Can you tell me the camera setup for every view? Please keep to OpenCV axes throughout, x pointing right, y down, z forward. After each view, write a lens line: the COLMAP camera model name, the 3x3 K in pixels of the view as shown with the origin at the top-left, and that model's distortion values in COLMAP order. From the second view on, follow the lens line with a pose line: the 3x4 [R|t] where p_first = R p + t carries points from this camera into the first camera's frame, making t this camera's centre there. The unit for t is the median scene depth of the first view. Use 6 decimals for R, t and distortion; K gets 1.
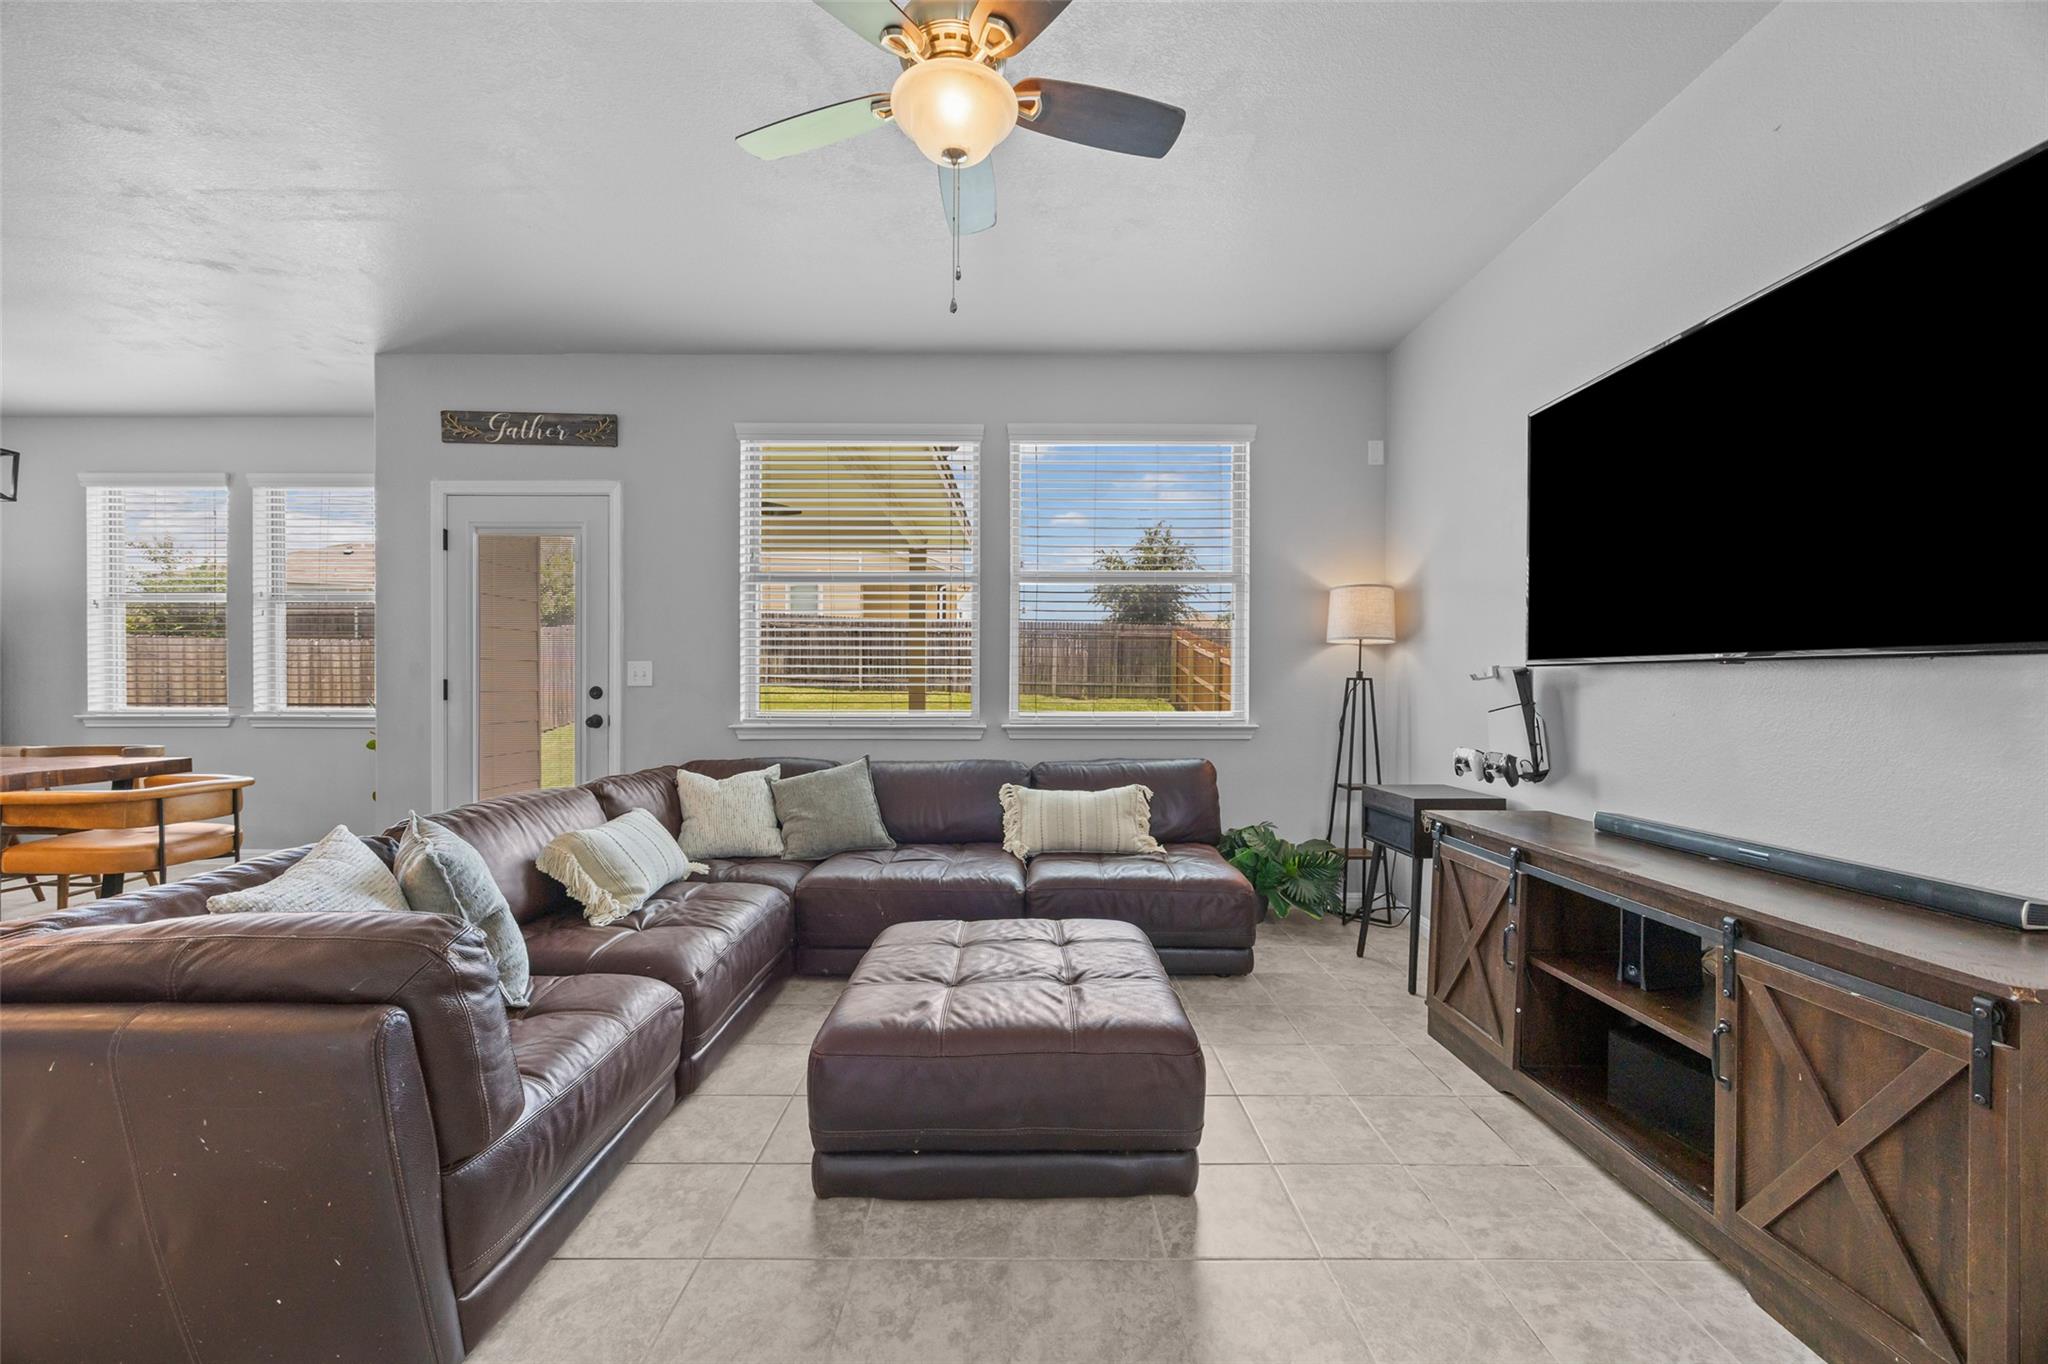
lens RADIAL K [[788.0, 0, 1021.3], [0, 788.0, 689.2], [0, 0, 1]] dist [0.001120, 0.000410]
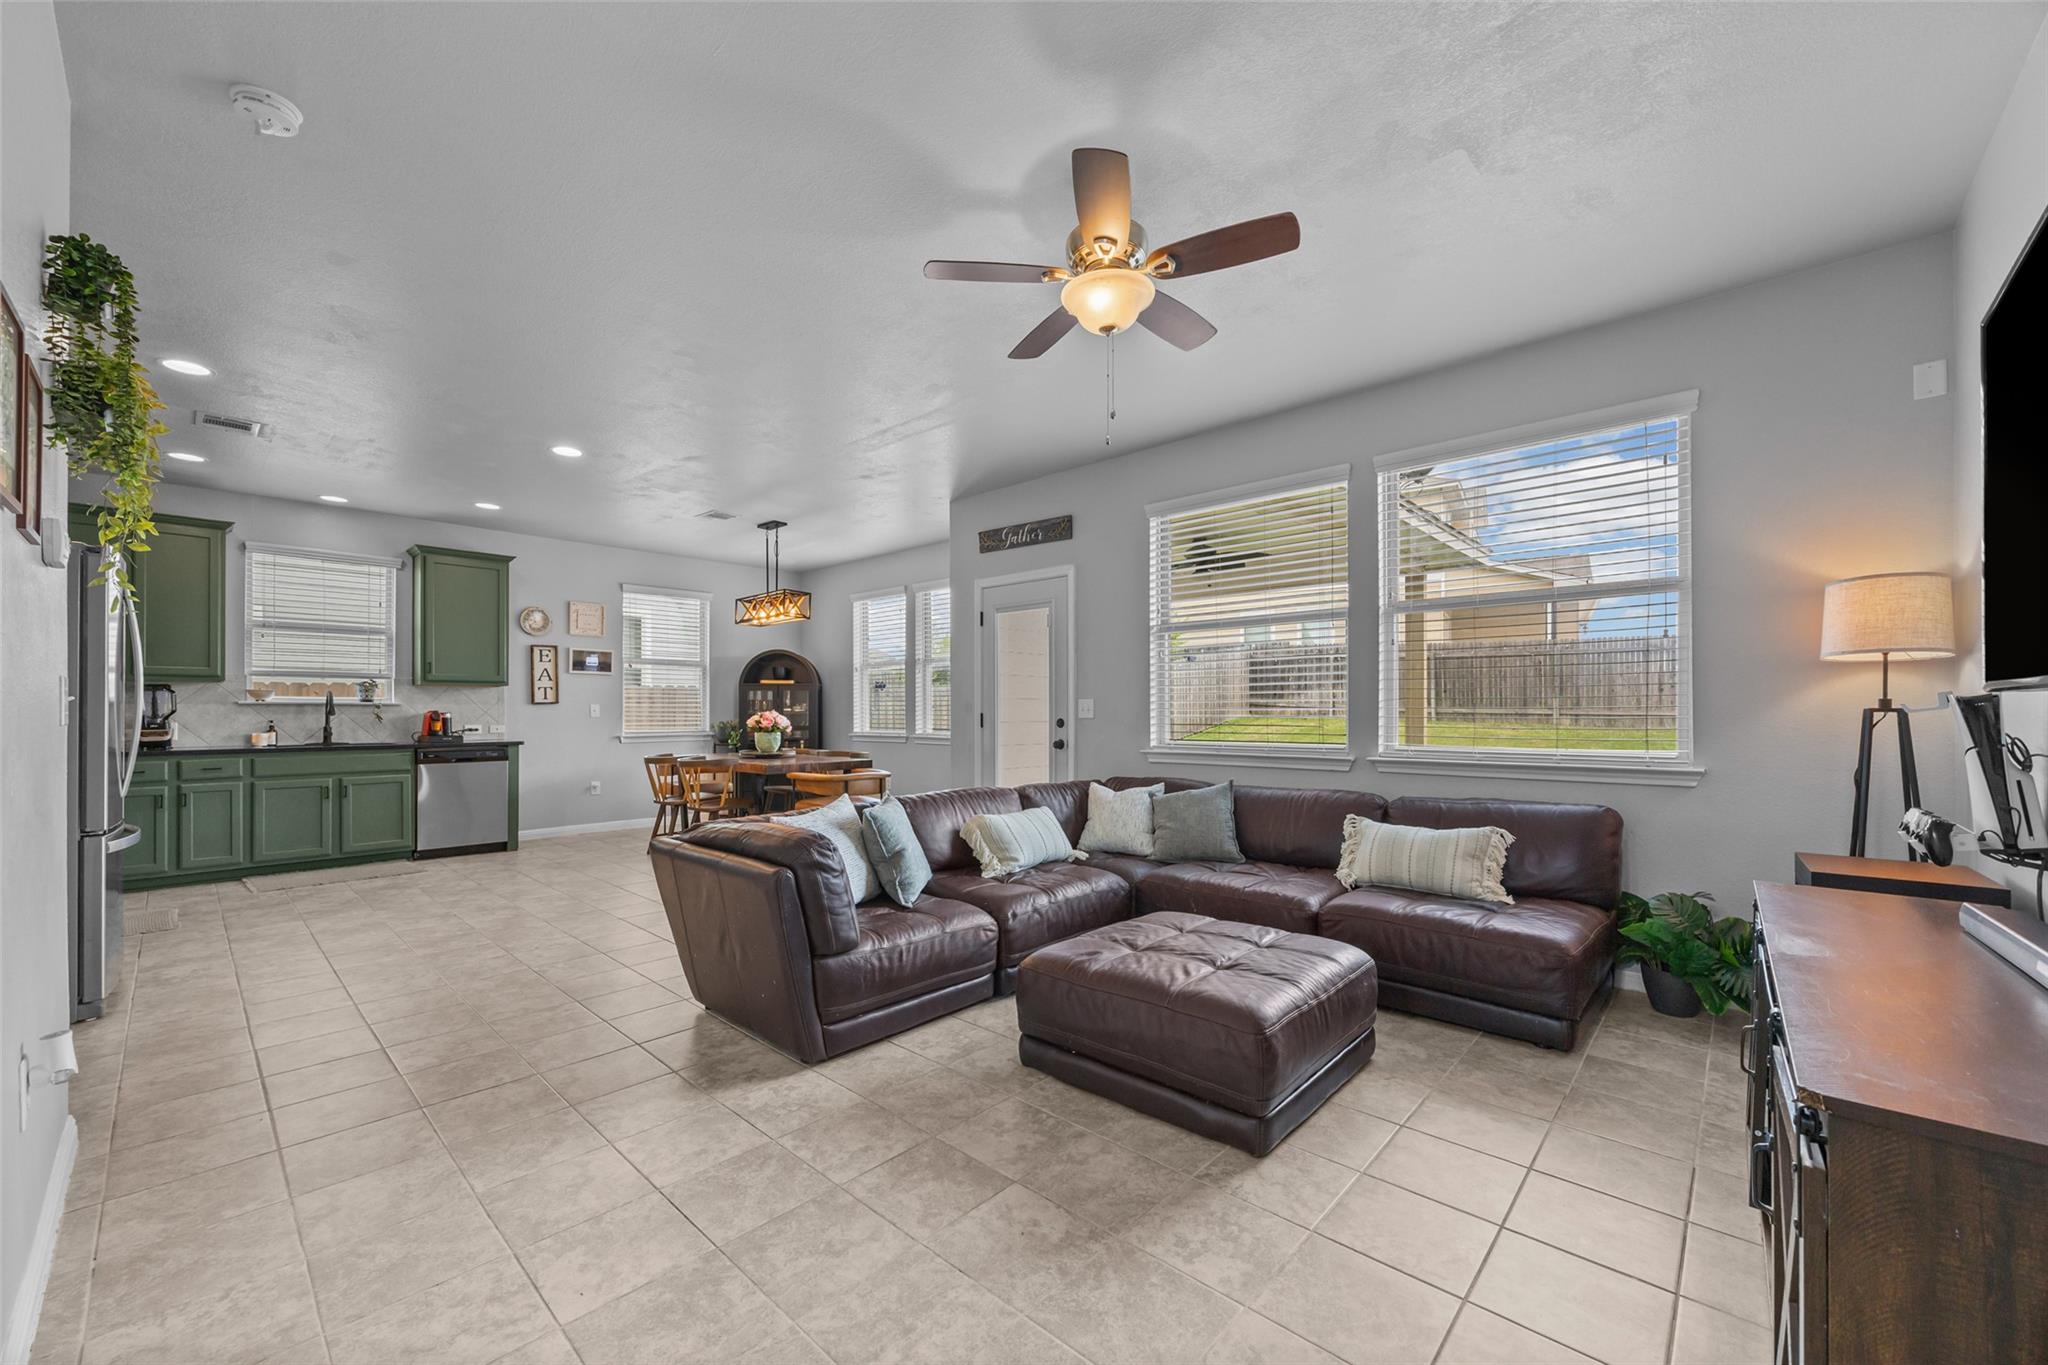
lens RADIAL K [[788.0, 0, 1008.7], [0, 788.0, 713.5], [0, 0, 1]] dist [0.001120, 0.000410]
pose [[0.733029, -0.002315, -0.680193, 0.370325], [-0.003598, 0.999967, -0.007281, -0.001901], [0.680188, 0.007785, 0.732997, -0.055184]]
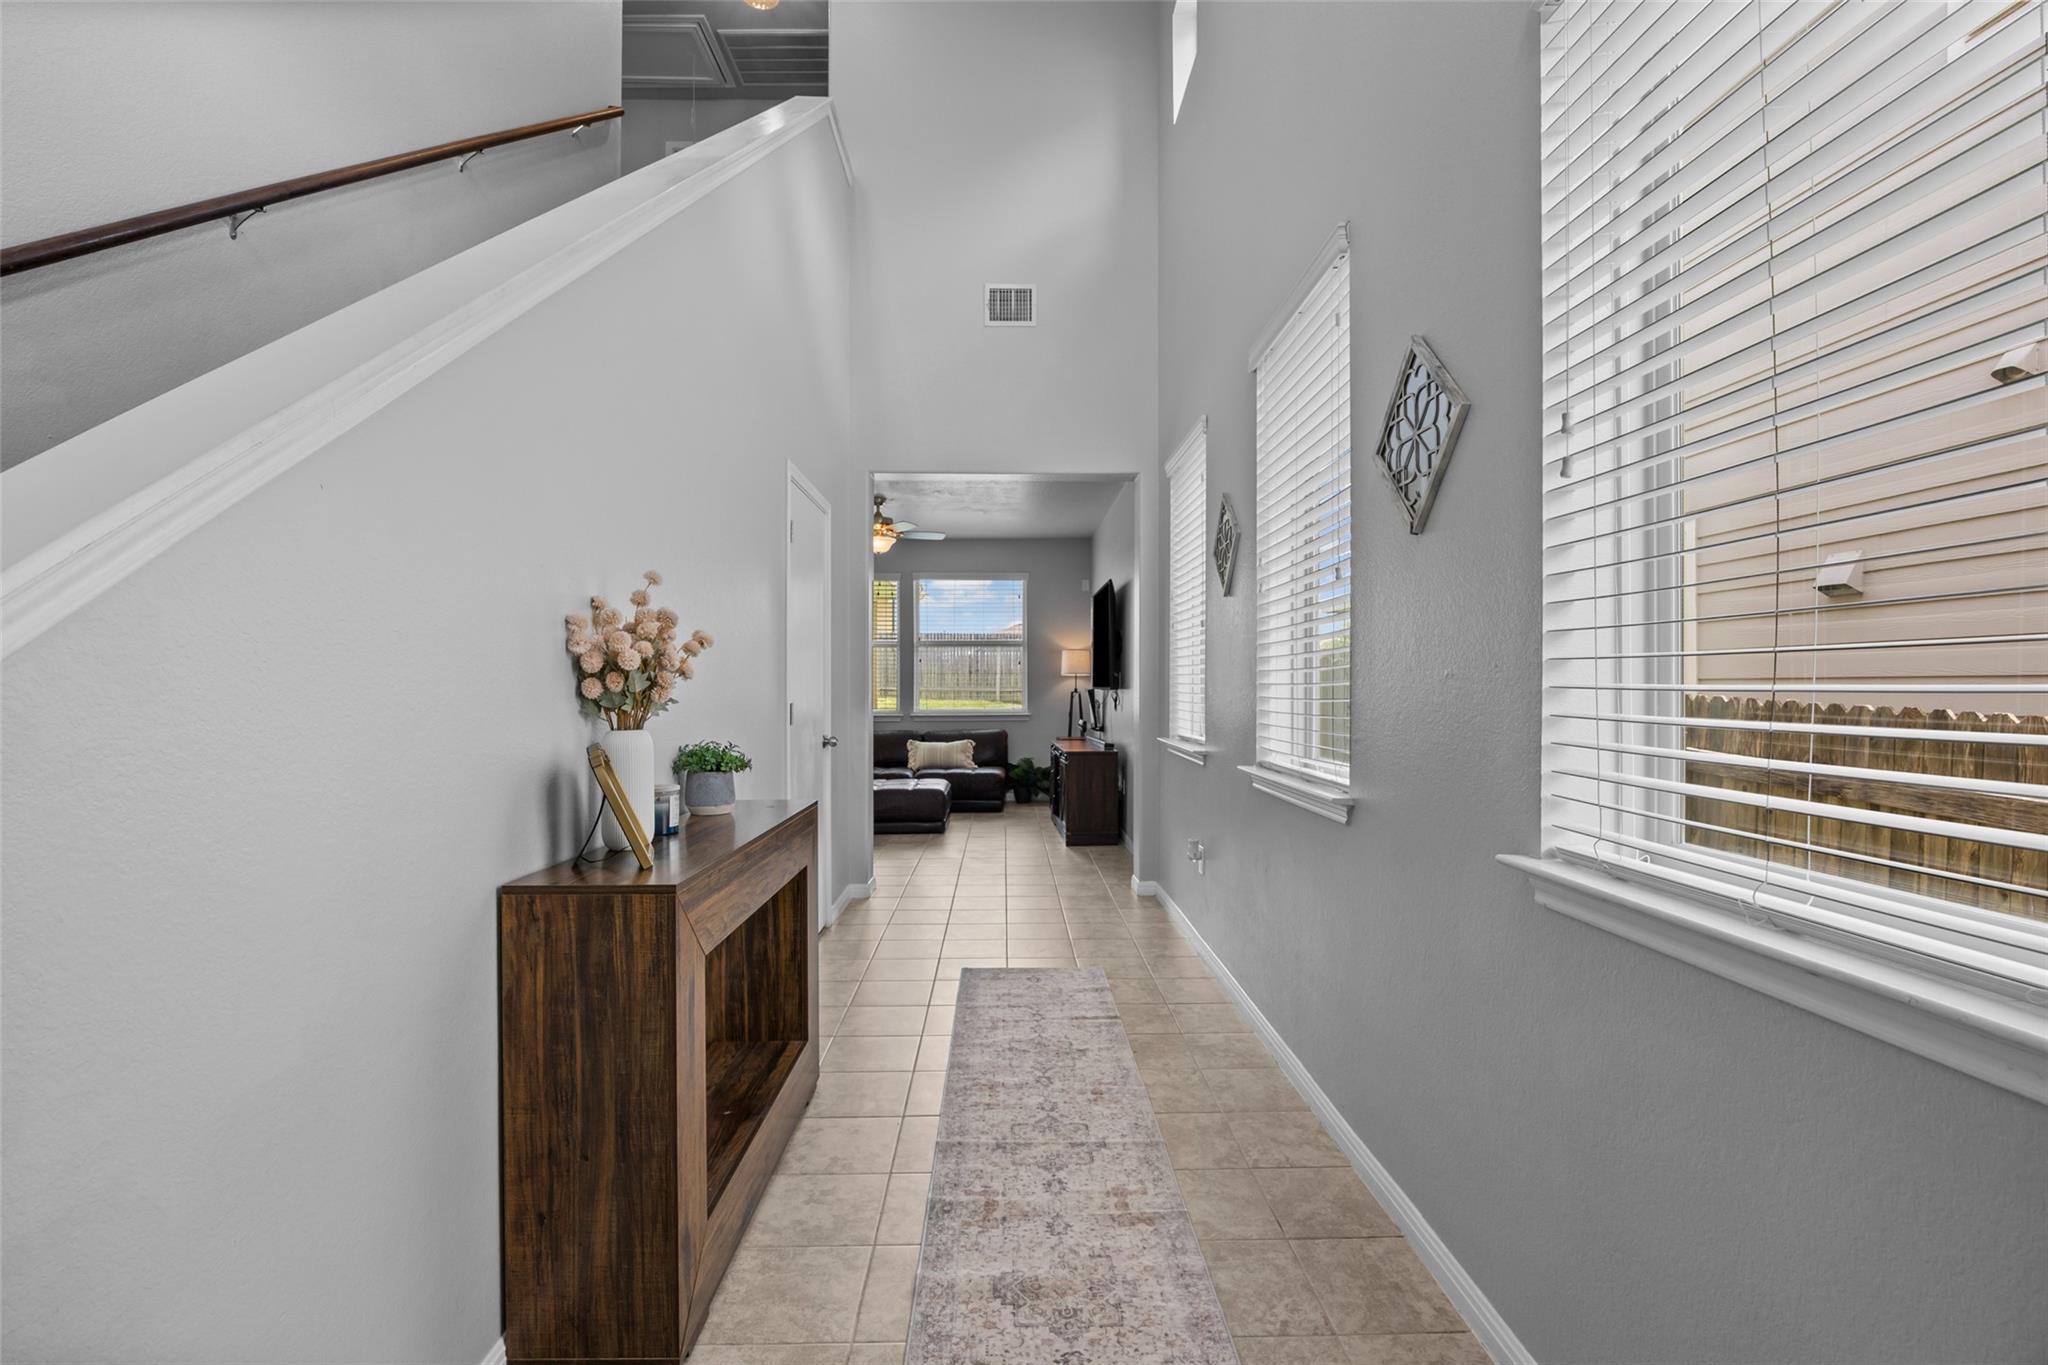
lens RADIAL K [[984.4, 0, 1017.1], [0, 984.4, 683.9], [0, 0, 1]] dist [-0.000763, -0.000014]
pose [[0.999667, -0.000141, 0.025811, 0.220842], [0.000214, 0.999996, -0.002851, -0.028771], [-0.025811, 0.002855, 0.999663, -1.853179]]
